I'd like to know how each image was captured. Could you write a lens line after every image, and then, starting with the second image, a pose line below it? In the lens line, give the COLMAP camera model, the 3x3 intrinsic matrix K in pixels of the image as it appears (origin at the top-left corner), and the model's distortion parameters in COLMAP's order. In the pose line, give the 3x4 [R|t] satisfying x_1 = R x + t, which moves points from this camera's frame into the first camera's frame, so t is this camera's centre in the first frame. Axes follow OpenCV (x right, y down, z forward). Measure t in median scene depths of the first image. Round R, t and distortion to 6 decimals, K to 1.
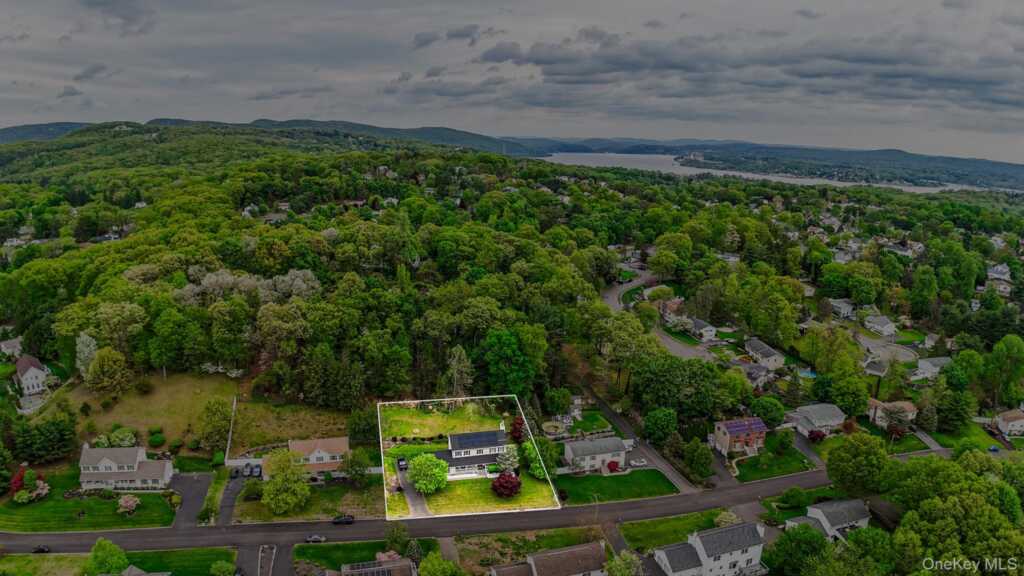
lens RADIAL K [[621.0, 0, 512.0], [0, 621.0, 288.0], [0, 0, 1]] dist [-0.159424, 0.000336]
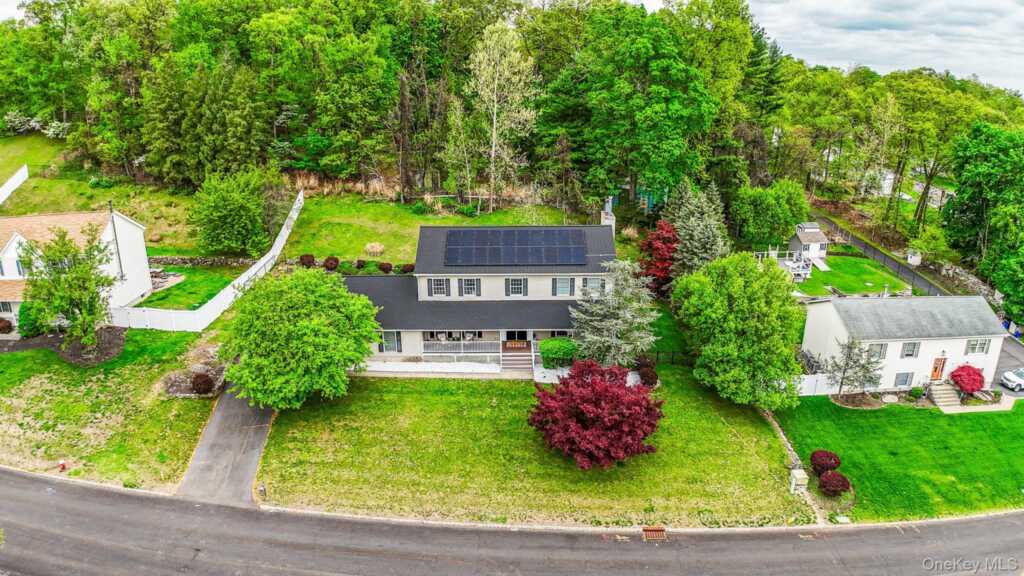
lens RADIAL K [[621.0, 0, 512.0], [0, 621.0, 288.0], [0, 0, 1]] dist [-0.159424, 0.000336]
pose [[0.970476, 0.059283, -0.233799, 0.011034], [-0.036546, 0.994274, 0.100413, 0.232063], [0.238414, -0.088904, 0.967086, 0.706229]]
